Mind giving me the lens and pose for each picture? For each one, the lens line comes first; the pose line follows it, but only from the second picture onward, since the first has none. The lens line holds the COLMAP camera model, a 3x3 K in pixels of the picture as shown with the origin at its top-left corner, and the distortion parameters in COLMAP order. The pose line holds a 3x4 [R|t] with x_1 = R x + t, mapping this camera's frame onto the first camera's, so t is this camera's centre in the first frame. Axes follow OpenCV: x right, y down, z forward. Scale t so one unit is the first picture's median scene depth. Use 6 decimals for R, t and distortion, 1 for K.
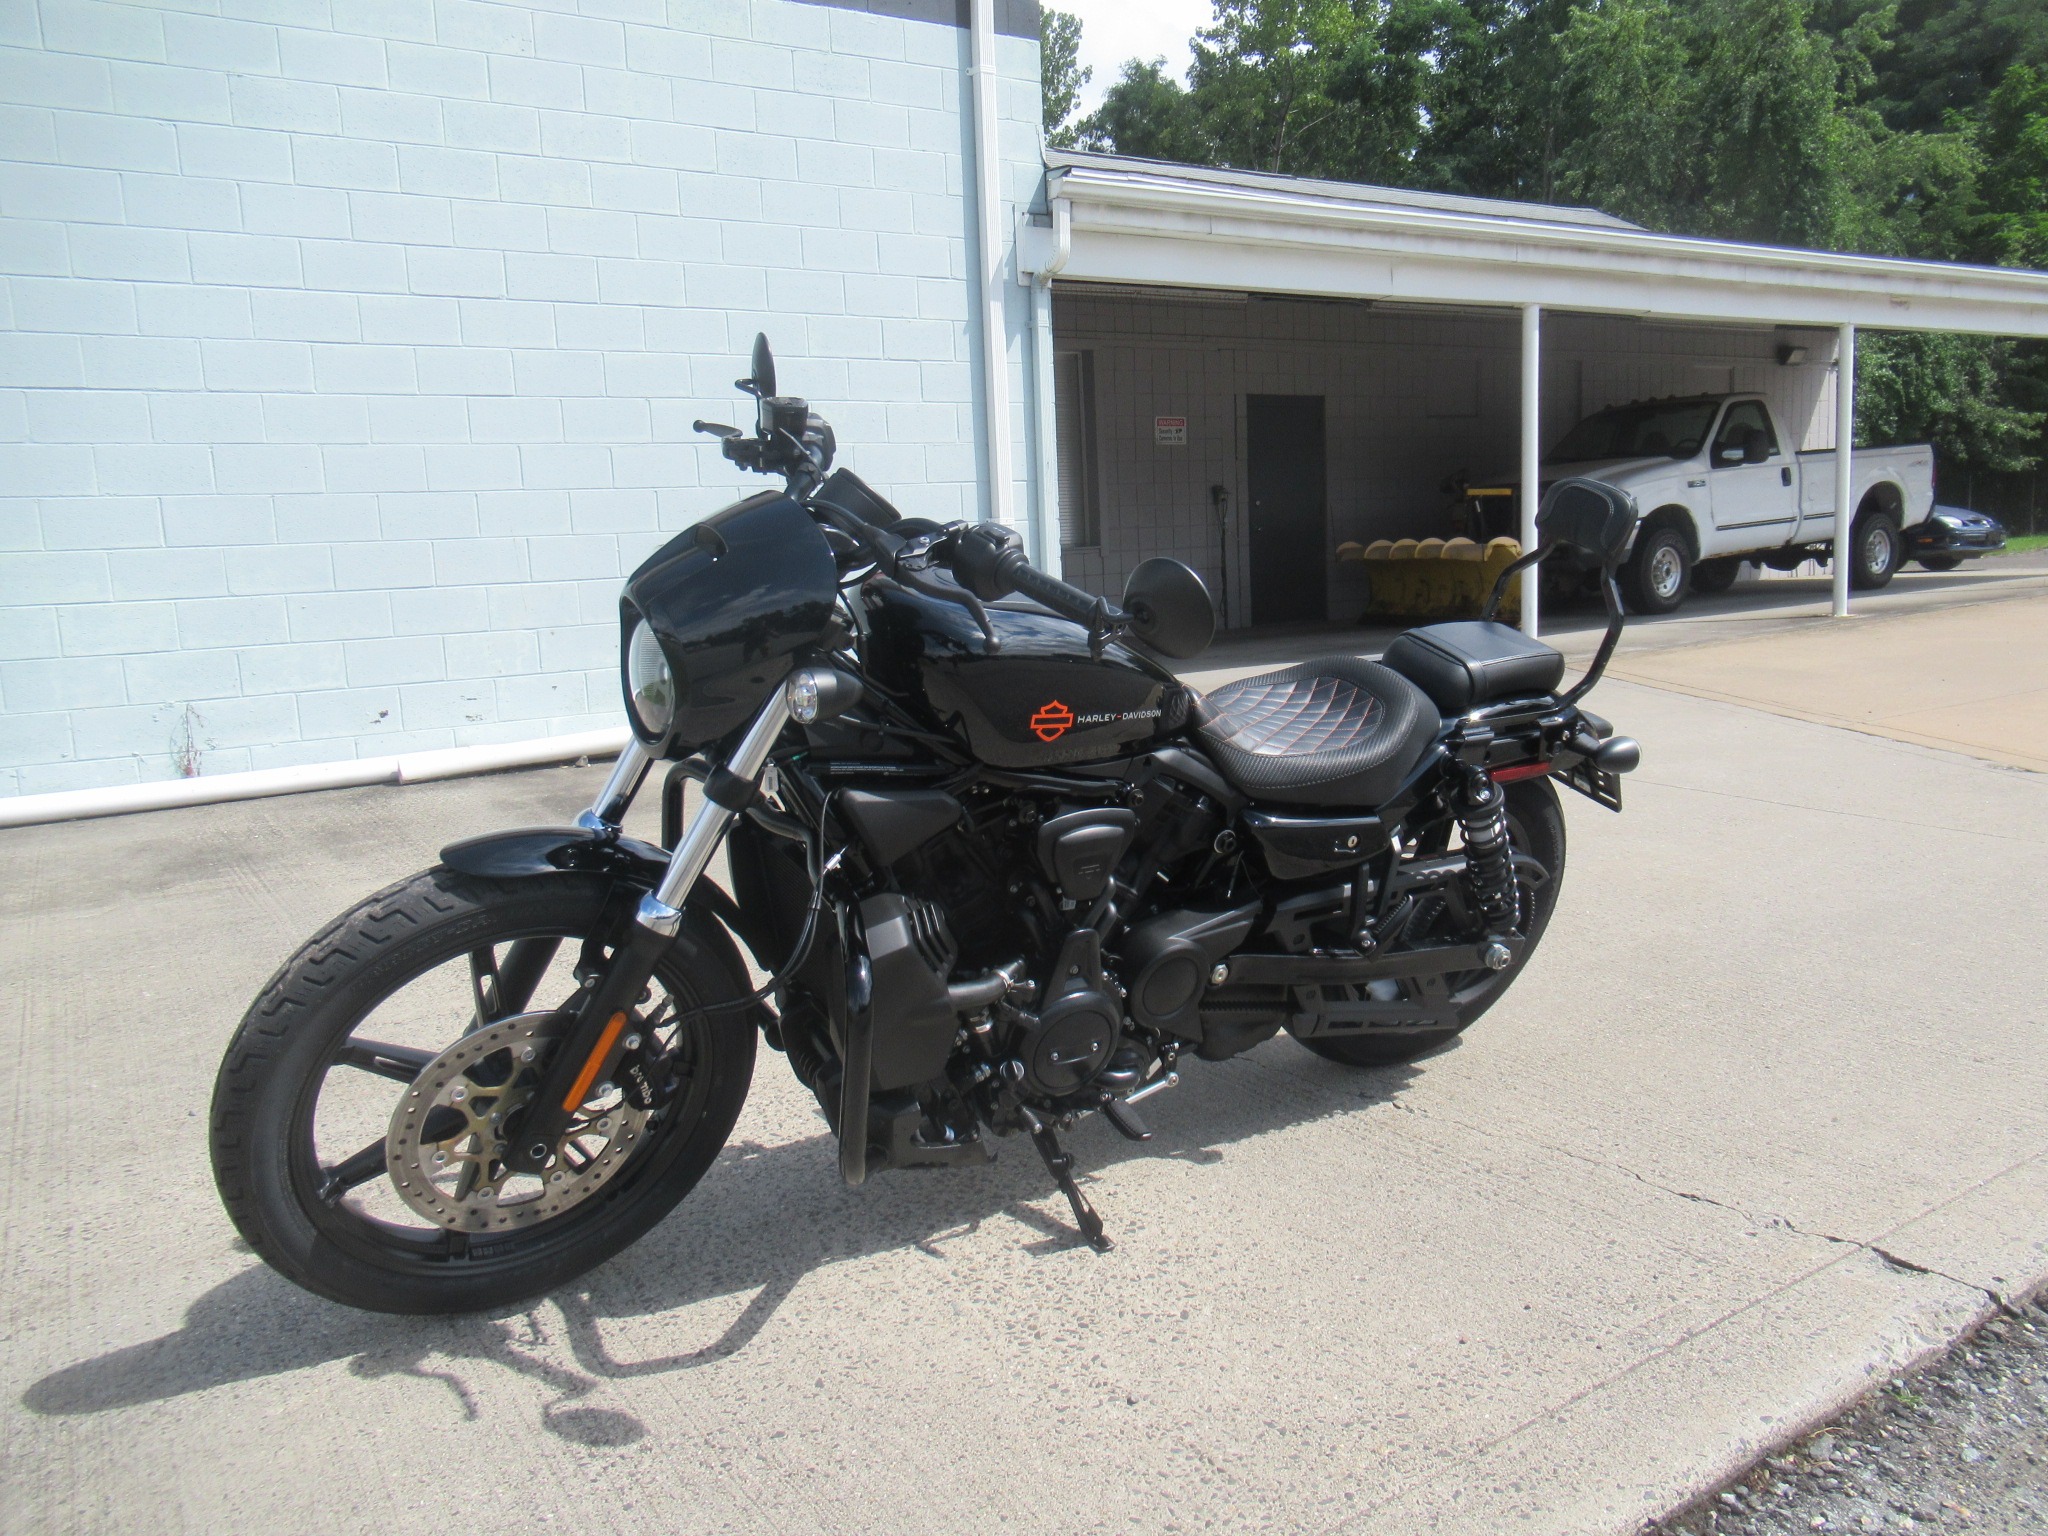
lens RADIAL K [[1526.6, 0, 1000.5], [0, 1526.6, 766.2], [0, 0, 1]] dist [0.016005, 0.003241]
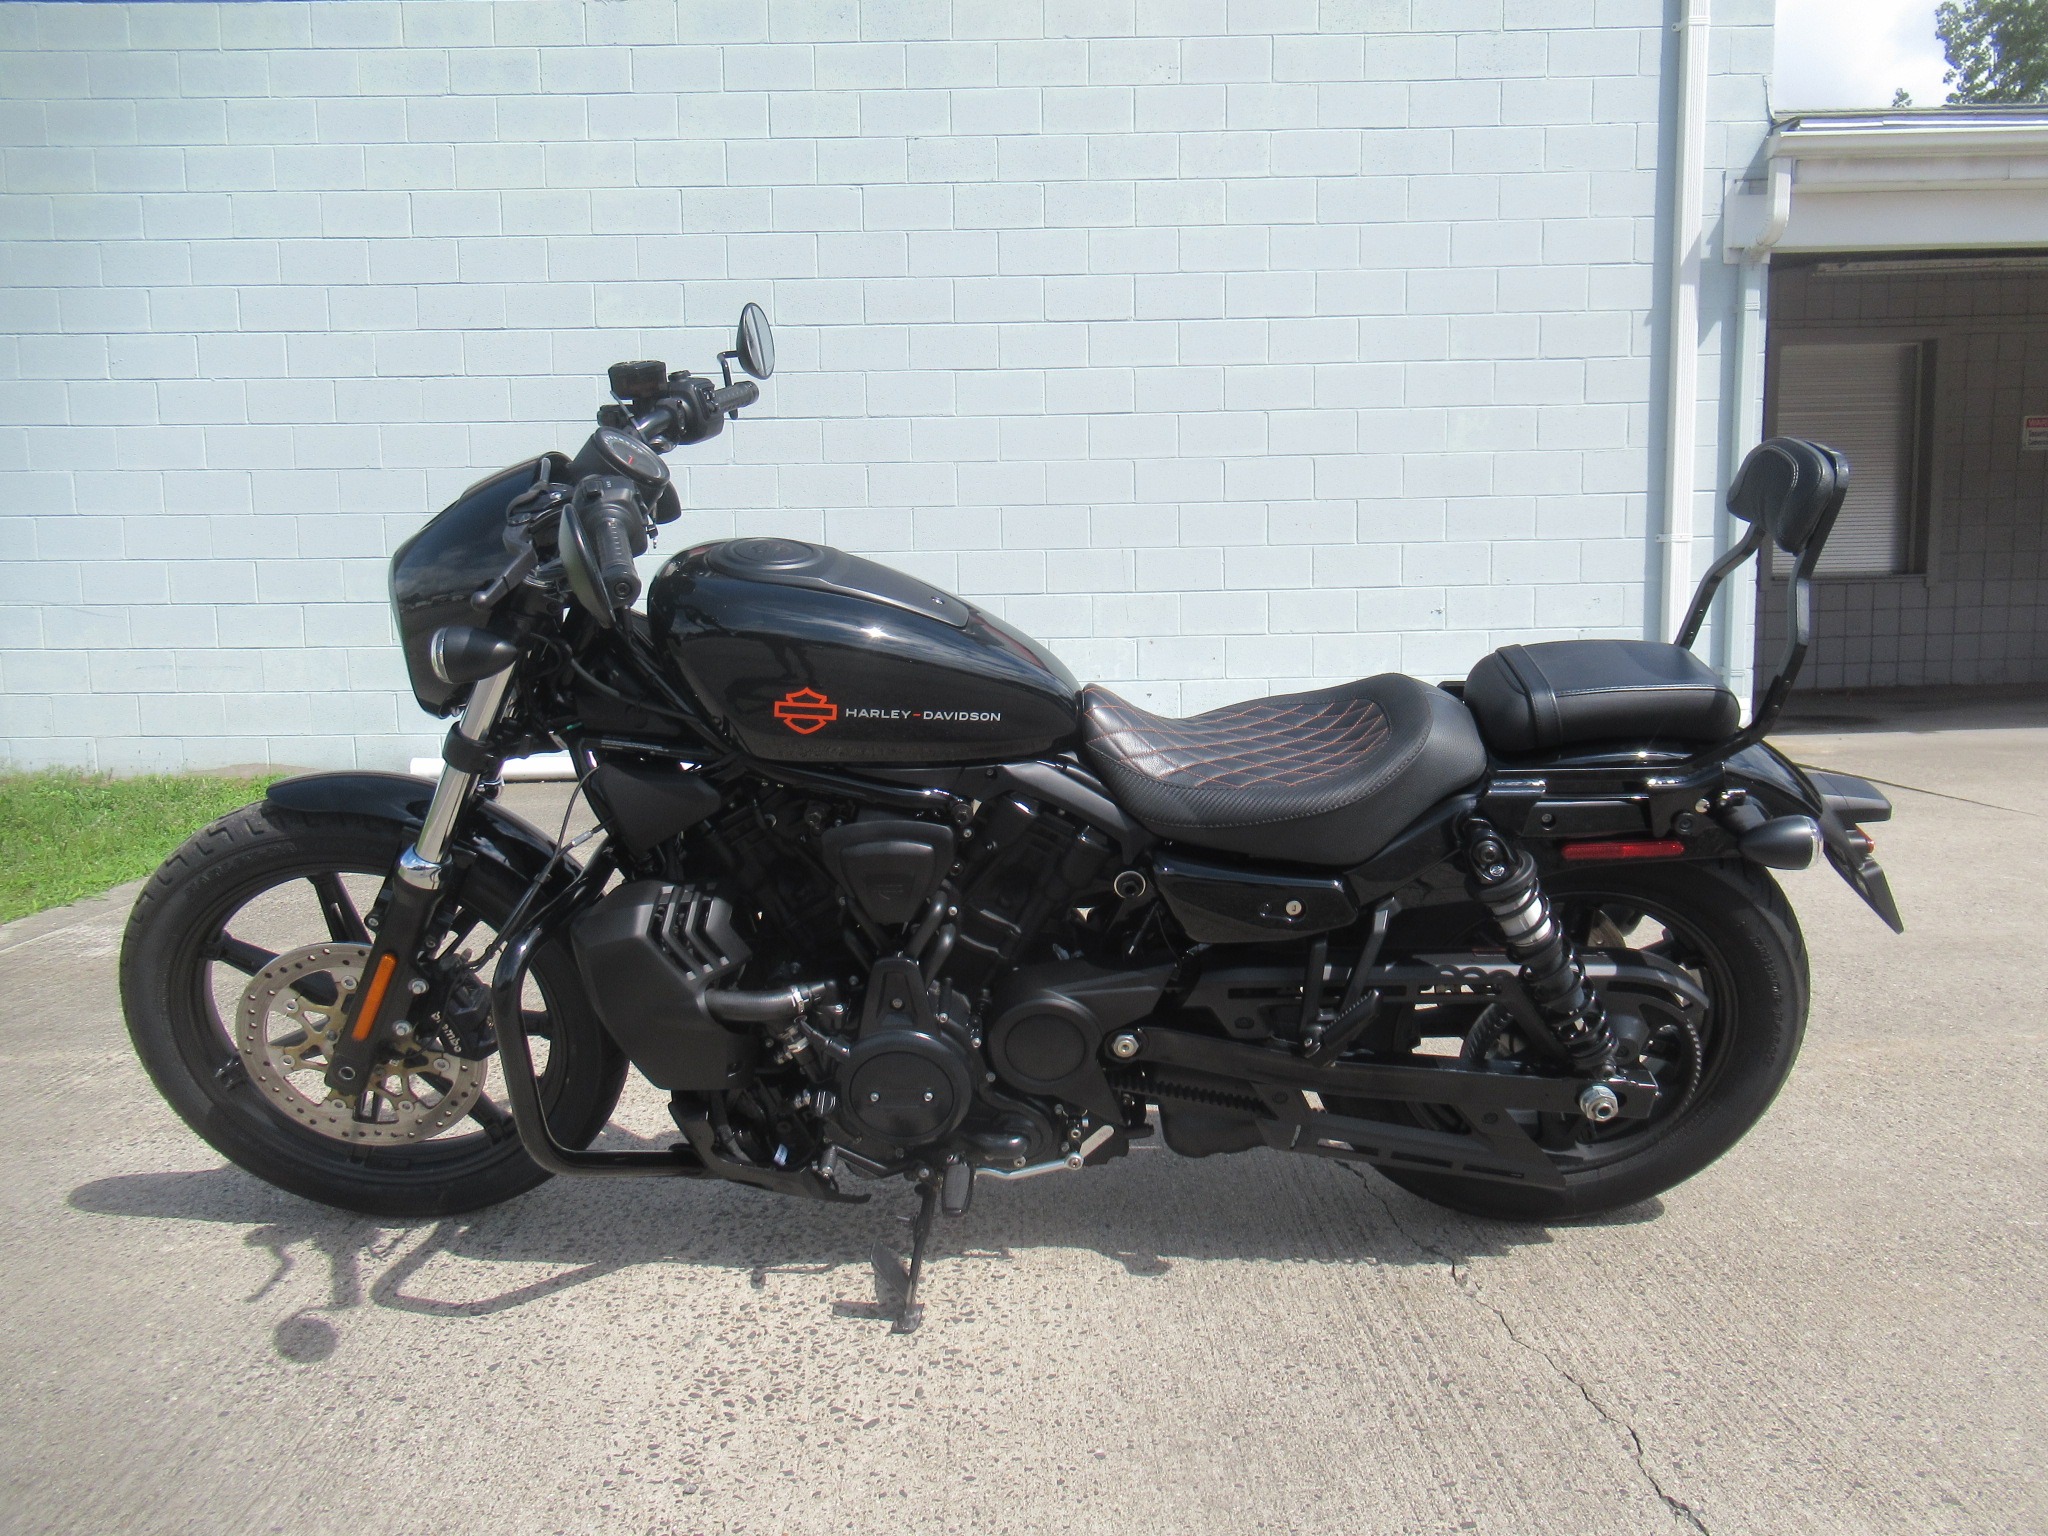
lens RADIAL K [[1519.6, 0, 1003.3], [0, 1519.6, 747.6], [0, 0, 1]] dist [-0.006793, 0.005968]
pose [[0.846266, 0.084167, -0.526071, 0.540813], [-0.097801, 0.995204, 0.001896, -0.019377], [0.523708, 0.049845, 0.850439, 0.282802]]
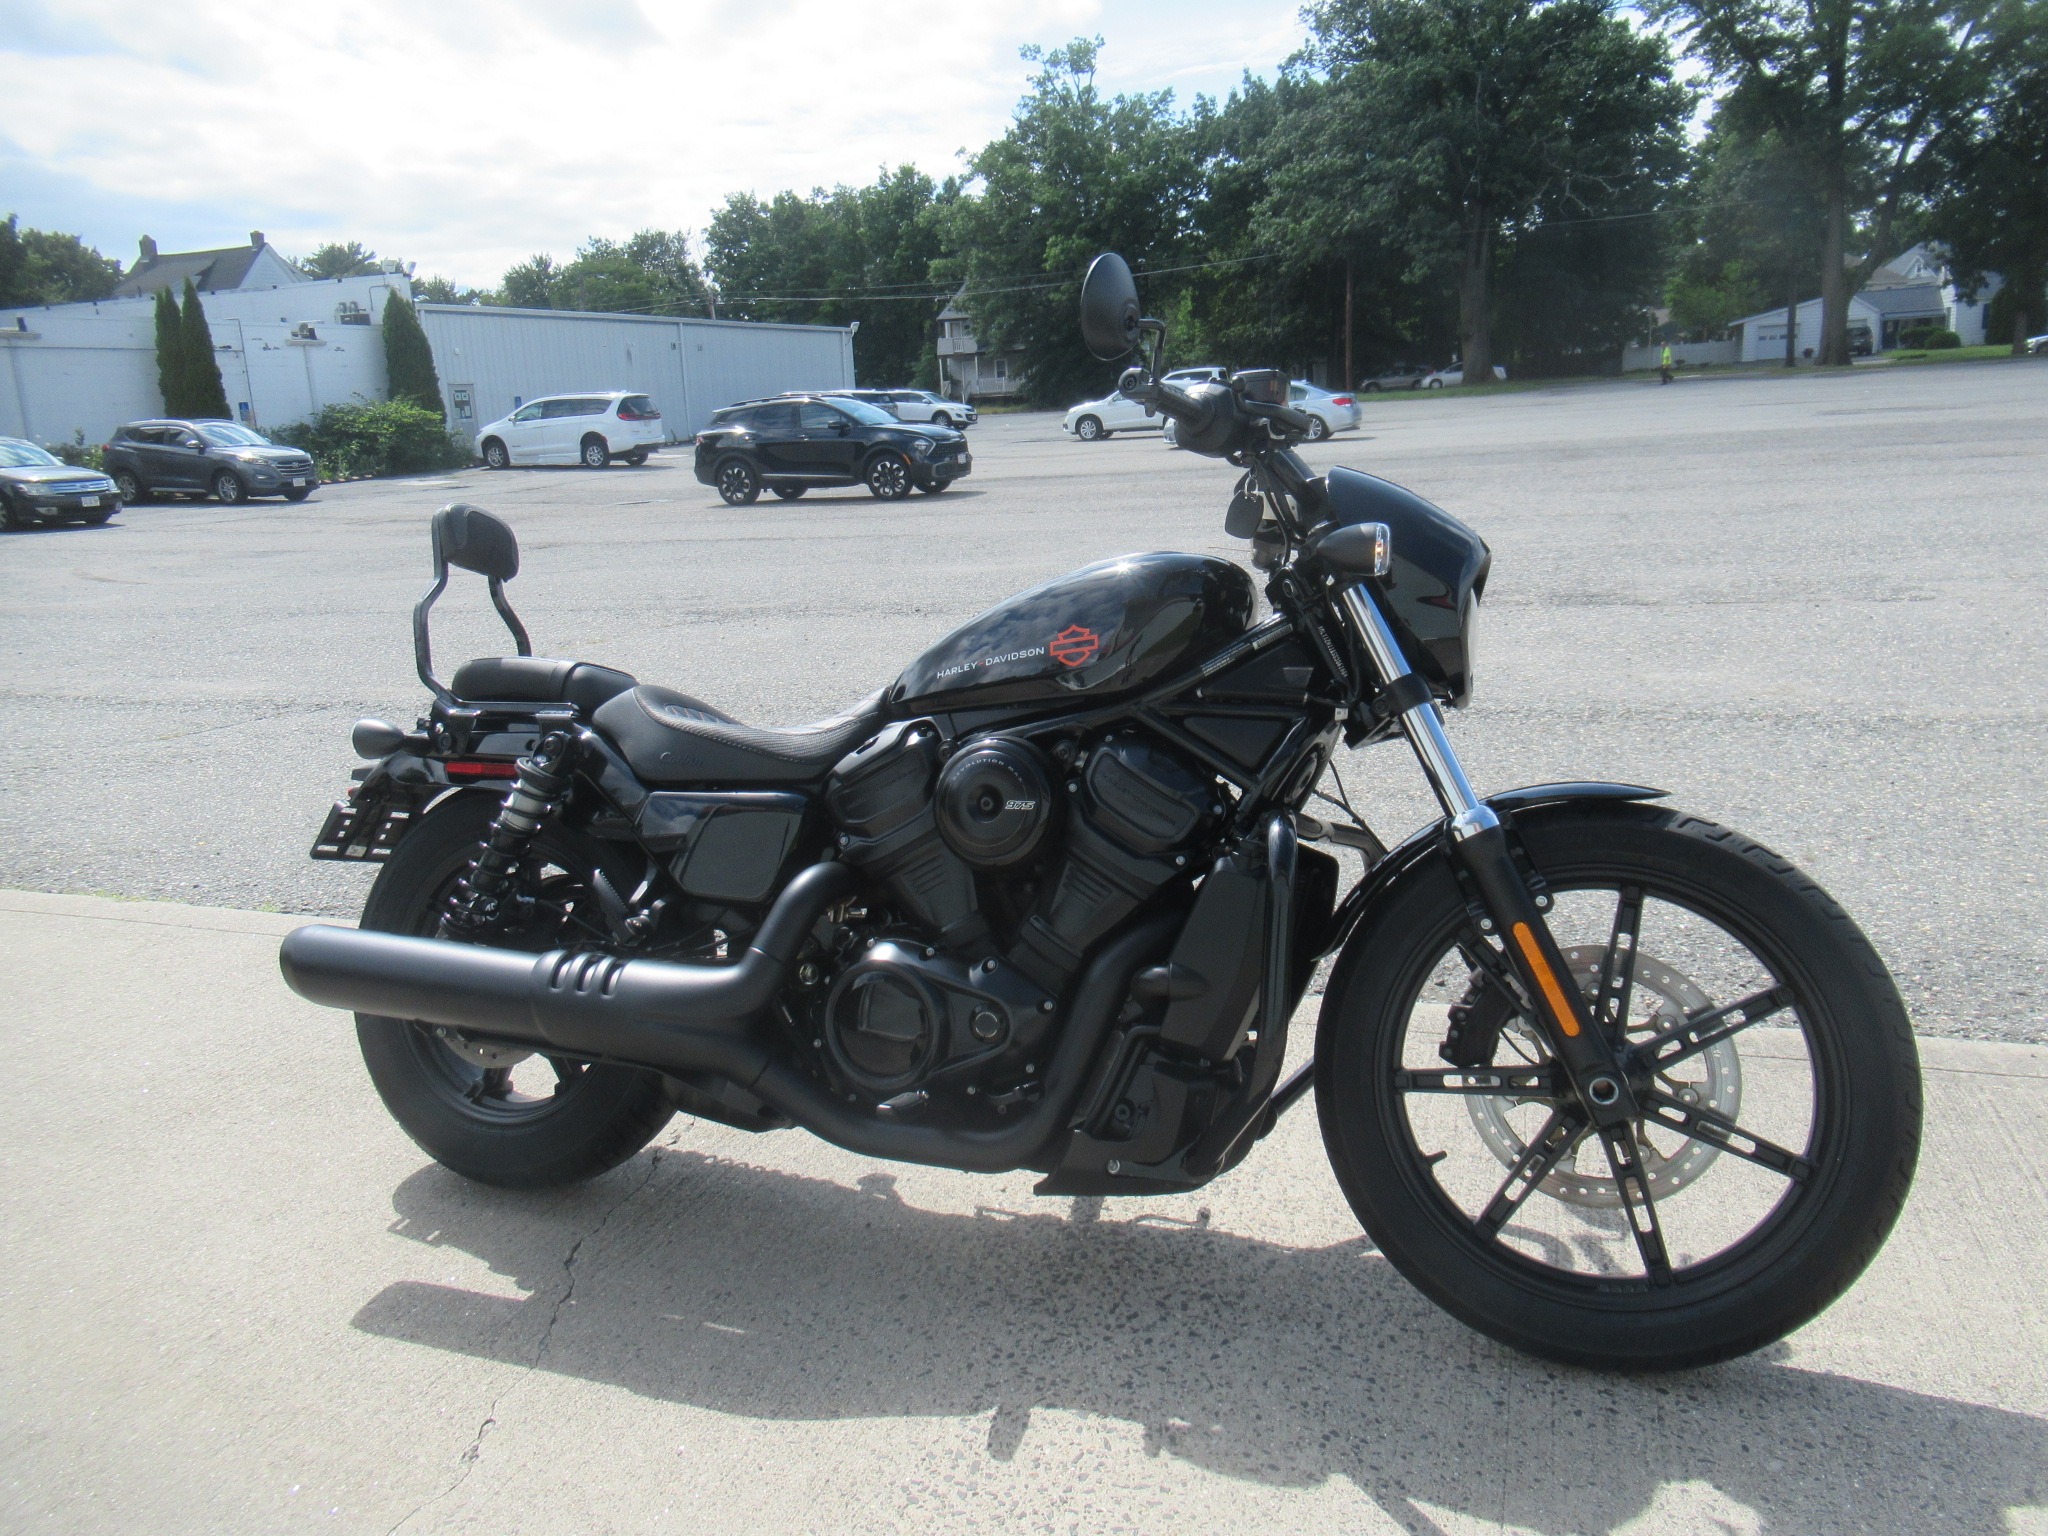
lens RADIAL K [[1505.1, 0, 1009.1], [0, 1505.1, 769.4], [0, 0, 1]] dist [-0.009118, 0.003742]
pose [[-0.610641, -0.091941, 0.786552, -0.734184], [0.203860, 0.941512, 0.268321, -0.262515], [-0.765218, 0.324194, -0.556183, 1.573383]]
